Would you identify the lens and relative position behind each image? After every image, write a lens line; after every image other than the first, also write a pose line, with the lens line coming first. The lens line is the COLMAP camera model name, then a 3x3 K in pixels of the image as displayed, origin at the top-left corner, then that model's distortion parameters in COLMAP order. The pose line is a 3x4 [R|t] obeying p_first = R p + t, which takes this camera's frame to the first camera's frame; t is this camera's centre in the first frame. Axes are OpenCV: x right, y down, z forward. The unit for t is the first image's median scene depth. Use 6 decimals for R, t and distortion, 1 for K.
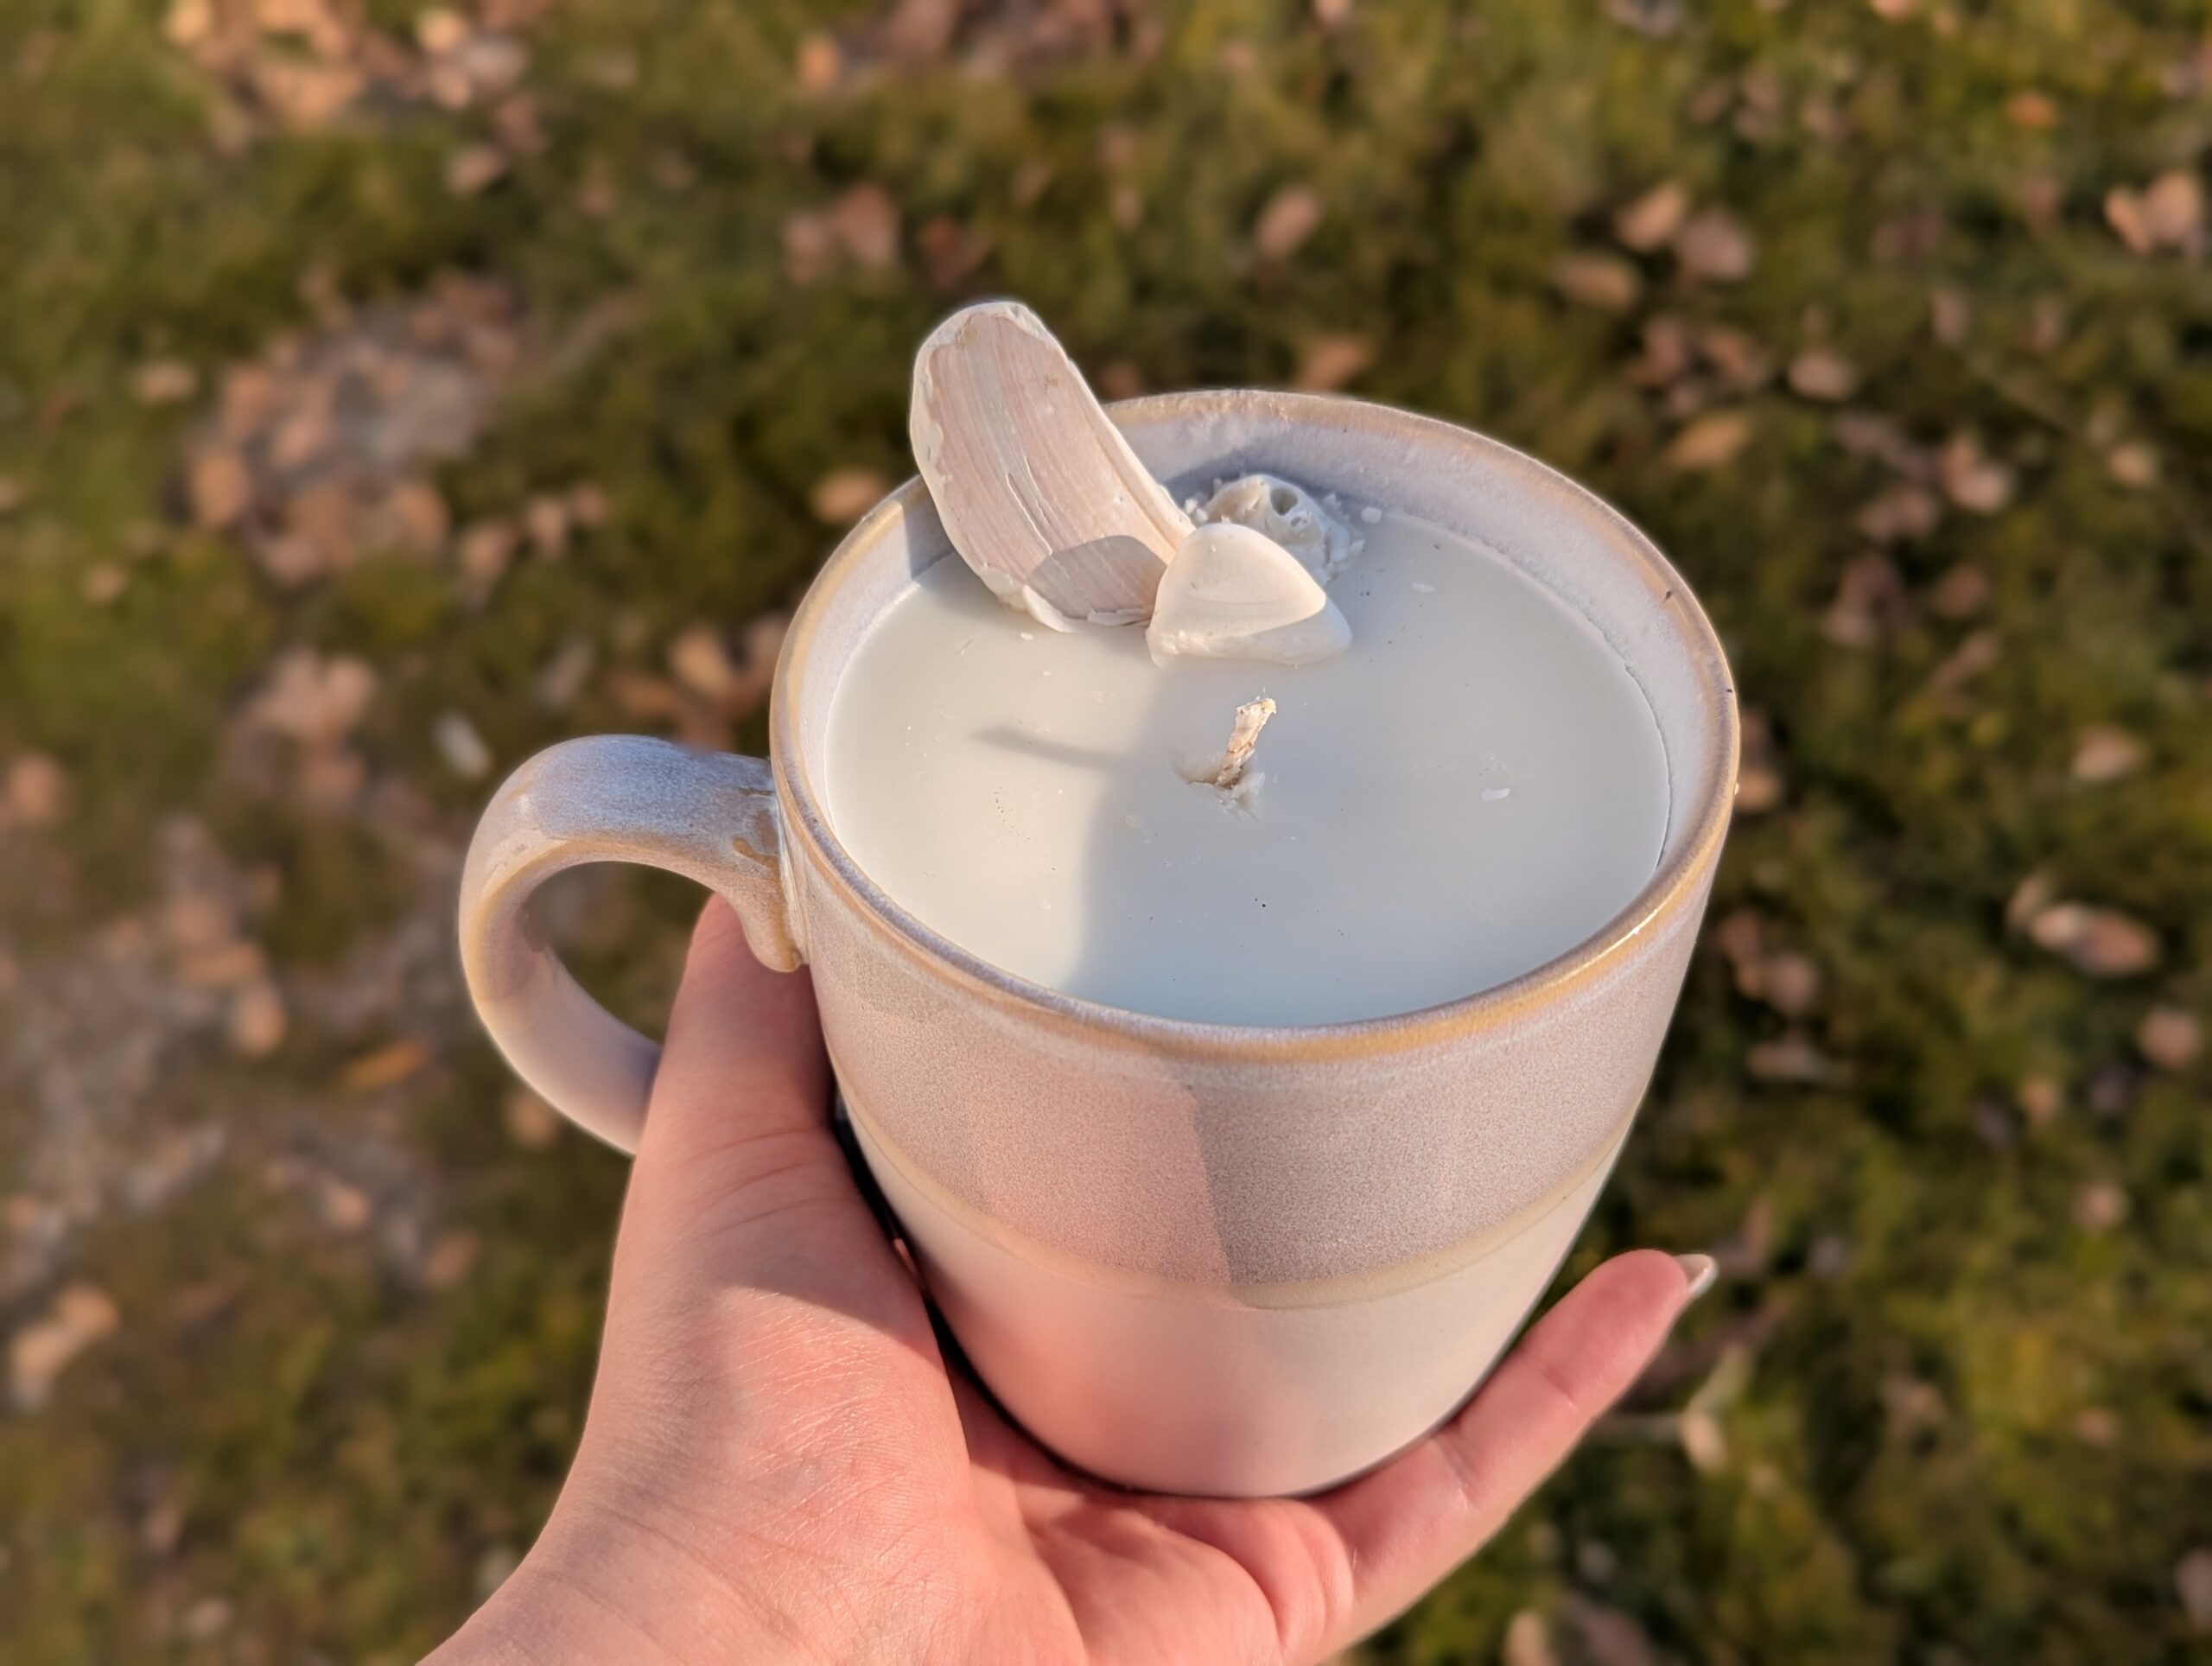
lens RADIAL K [[2371.6, 0, 1070.3], [0, 2371.6, 896.2], [0, 0, 1]] dist [-0.001344, -0.021646]
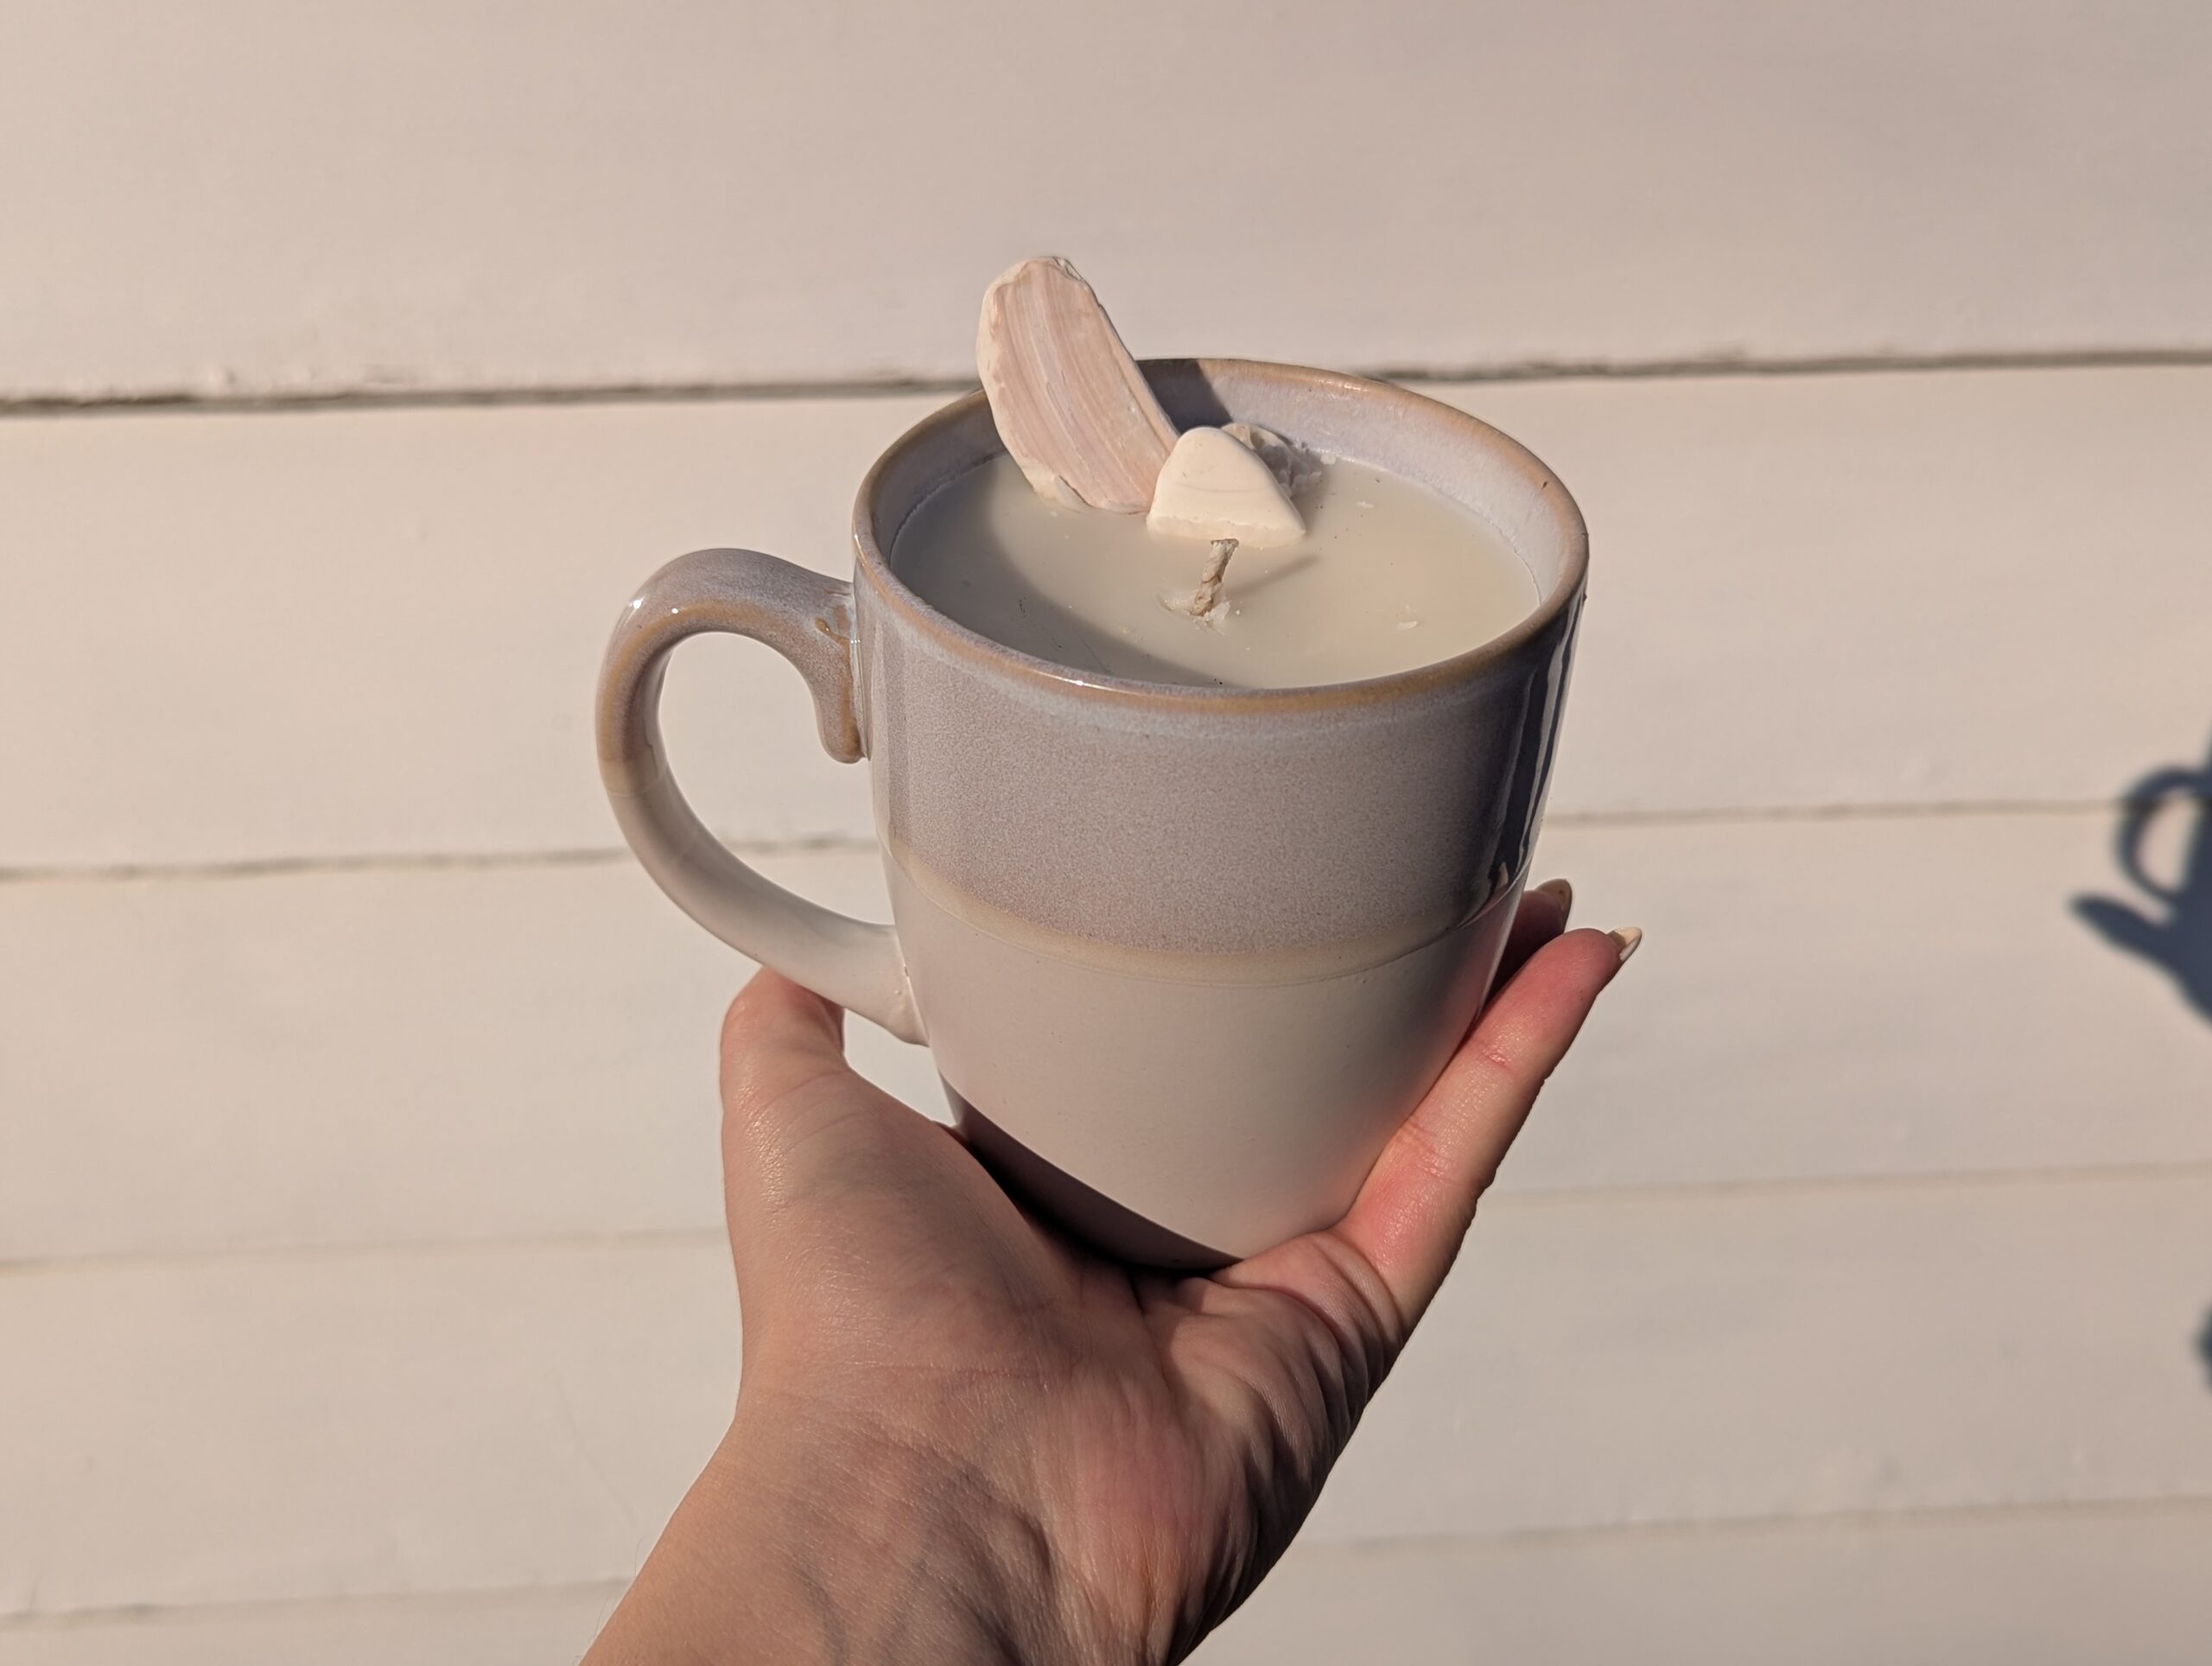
lens RADIAL K [[2398.3, 0, 1106.0], [0, 2398.3, 833.0], [0, 0, 1]] dist [-0.021708, 0.030267]
pose [[0.997937, 0.061530, -0.018309, 0.047238], [-0.063972, 0.976965, -0.203588, 0.348274], [0.005360, 0.204339, 0.978886, -0.257356]]
